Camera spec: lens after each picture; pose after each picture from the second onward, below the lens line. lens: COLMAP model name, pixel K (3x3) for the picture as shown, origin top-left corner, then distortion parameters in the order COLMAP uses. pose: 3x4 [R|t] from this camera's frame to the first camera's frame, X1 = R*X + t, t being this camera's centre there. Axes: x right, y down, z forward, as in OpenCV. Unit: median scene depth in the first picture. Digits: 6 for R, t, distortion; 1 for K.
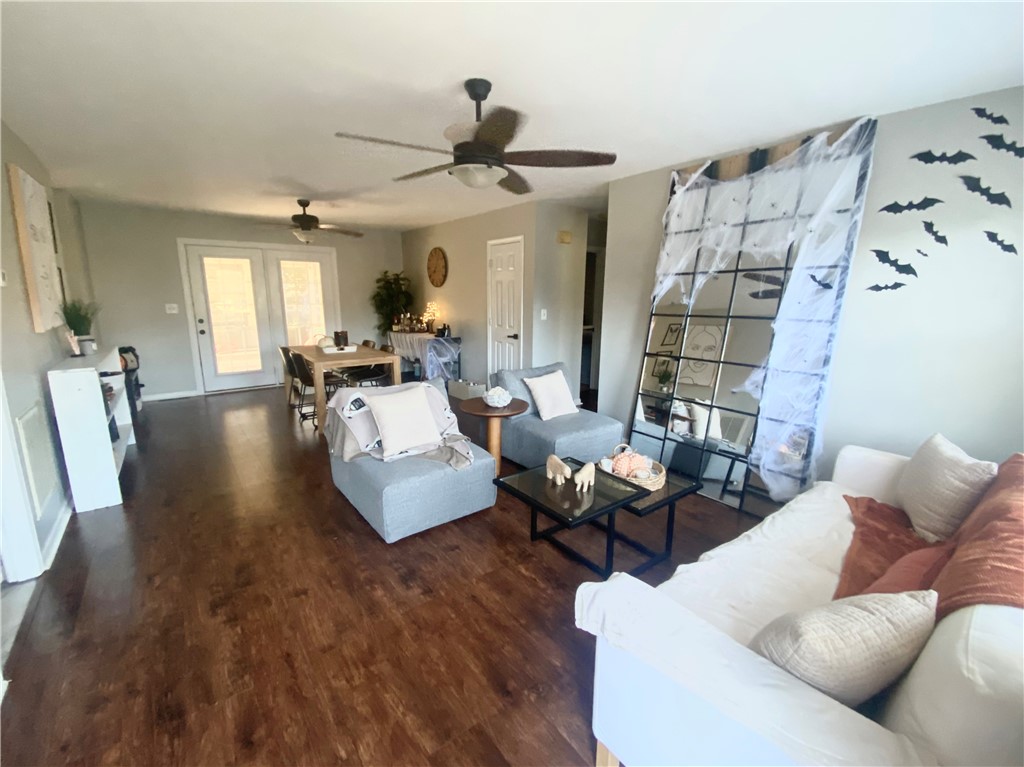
lens RADIAL K [[445.0, 0, 512.0], [0, 445.0, 383.5], [0, 0, 1]] dist [0.027347, -0.026746]
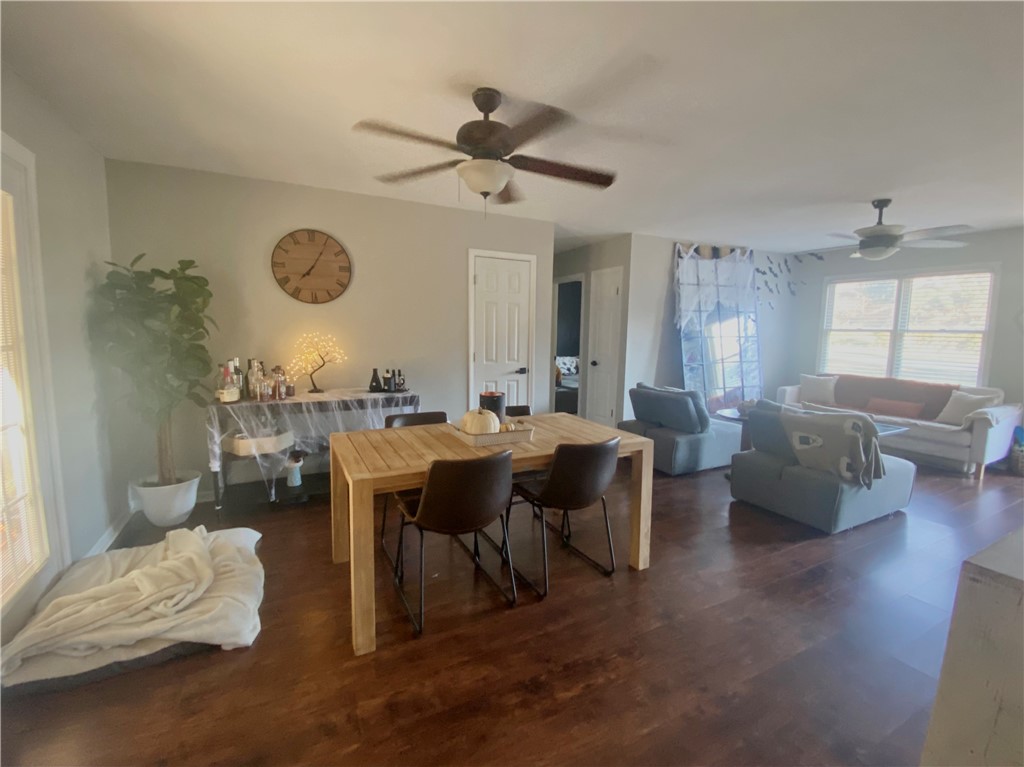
lens RADIAL K [[445.0, 0, 512.0], [0, 445.0, 383.5], [0, 0, 1]] dist [0.027347, -0.026746]
pose [[0.178998, -0.126175, 0.975725, -1.152643], [0.180395, 0.979138, 0.093523, -0.229216], [-0.967170, 0.159275, 0.198025, 1.198643]]
